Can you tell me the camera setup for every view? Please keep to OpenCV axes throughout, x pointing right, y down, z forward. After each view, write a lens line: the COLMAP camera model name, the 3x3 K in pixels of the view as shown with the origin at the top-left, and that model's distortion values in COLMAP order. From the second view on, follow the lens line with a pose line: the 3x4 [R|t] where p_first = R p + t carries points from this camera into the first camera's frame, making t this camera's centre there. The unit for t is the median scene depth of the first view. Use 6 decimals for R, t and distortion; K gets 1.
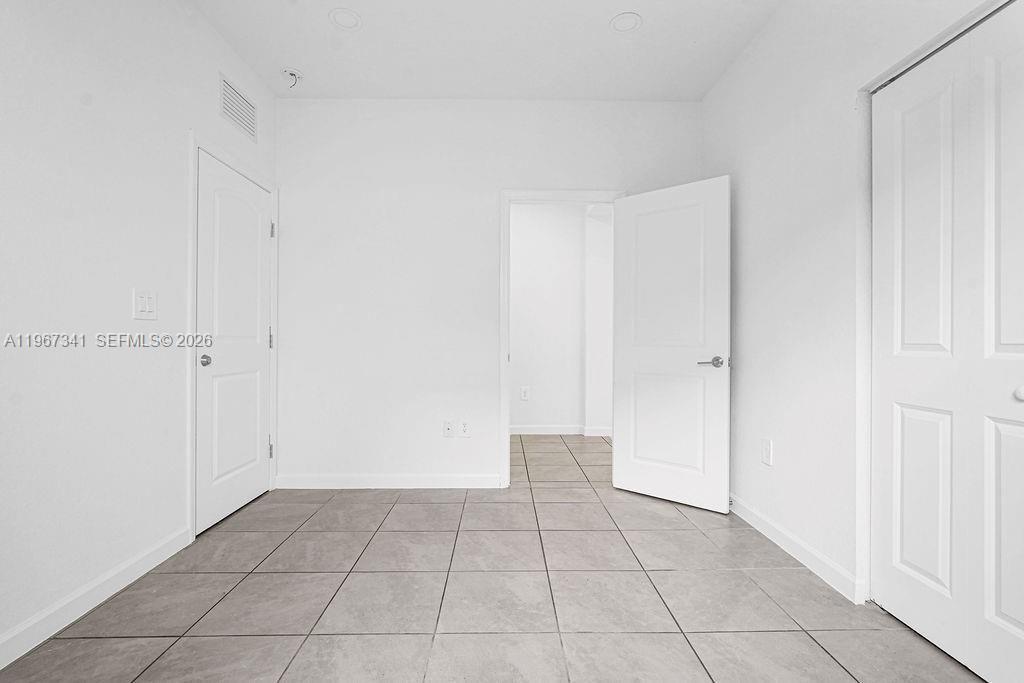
lens RADIAL K [[456.6, 0, 512.0], [0, 456.6, 341.5], [0, 0, 1]] dist [-0.018087, 0.007526]
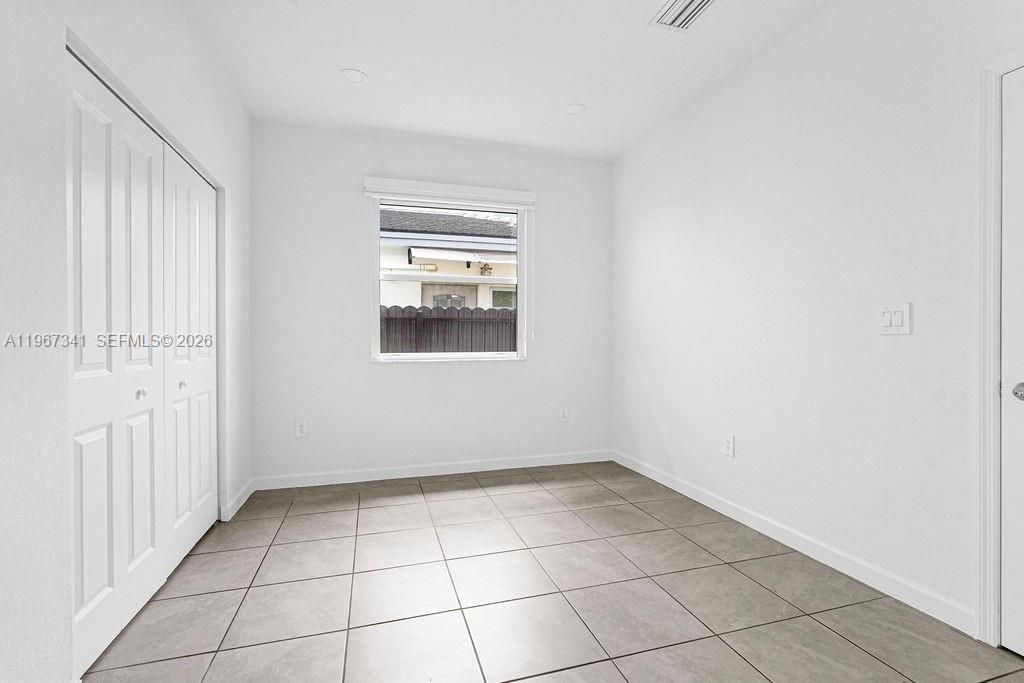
lens RADIAL K [[456.6, 0, 512.0], [0, 456.6, 341.5], [0, 0, 1]] dist [-0.018087, 0.007526]
pose [[-0.965342, -0.000382, -0.260989, 0.258850], [-0.000740, 0.999999, 0.001272, -0.038885], [0.260988, 0.001421, -0.965341, 1.964745]]
